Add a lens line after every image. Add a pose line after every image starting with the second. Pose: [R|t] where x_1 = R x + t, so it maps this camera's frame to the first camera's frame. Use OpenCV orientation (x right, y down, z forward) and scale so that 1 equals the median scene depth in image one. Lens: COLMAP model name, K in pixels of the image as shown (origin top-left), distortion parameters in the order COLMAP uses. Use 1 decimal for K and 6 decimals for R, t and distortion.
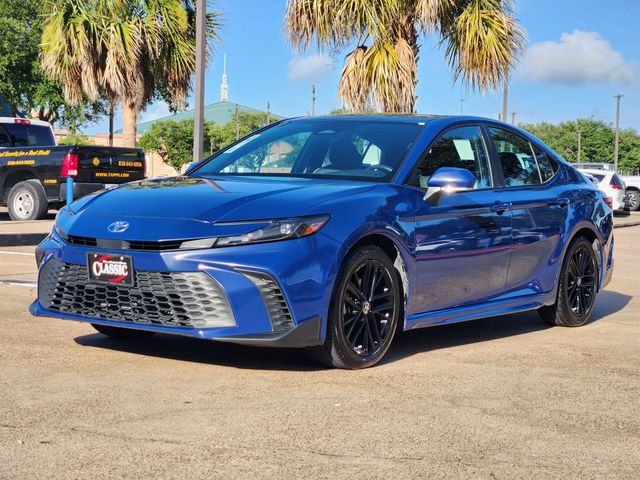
lens RADIAL K [[1169.0, 0, 320.0], [0, 1169.0, 240.0], [0, 0, 1]] dist [0.035298, -0.233810]
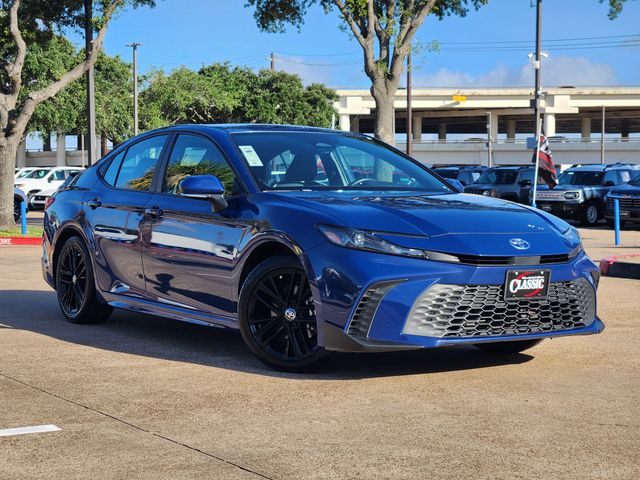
lens RADIAL K [[1123.8, 0, 320.0], [0, 1123.8, 240.0], [0, 0, 1]] dist [-0.390516, 4.936955]
pose [[0.340957, -0.063735, 0.937916, -1.161402], [0.043187, 0.997708, 0.052098, -0.073536], [-0.939086, 0.022742, 0.342928, 0.831838]]
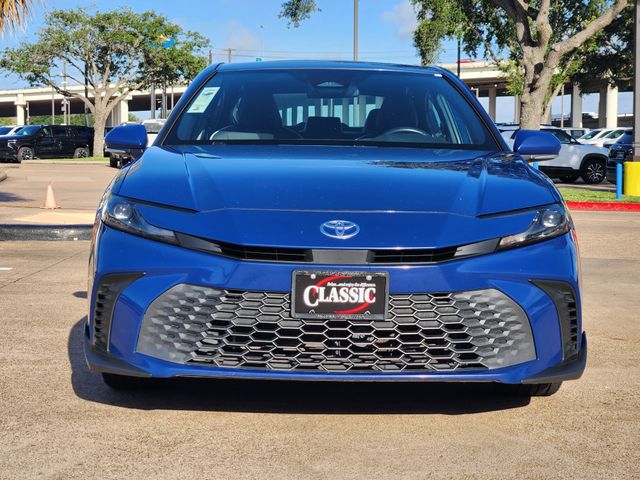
lens RADIAL K [[1123.8, 0, 320.0], [0, 1123.8, 240.0], [0, 0, 1]] dist [-0.390516, 4.936955]
pose [[0.806619, -0.067237, 0.587236, -0.549091], [0.035259, 0.997213, 0.065747, -0.046528], [-0.590020, -0.032327, 0.806741, 0.507625]]
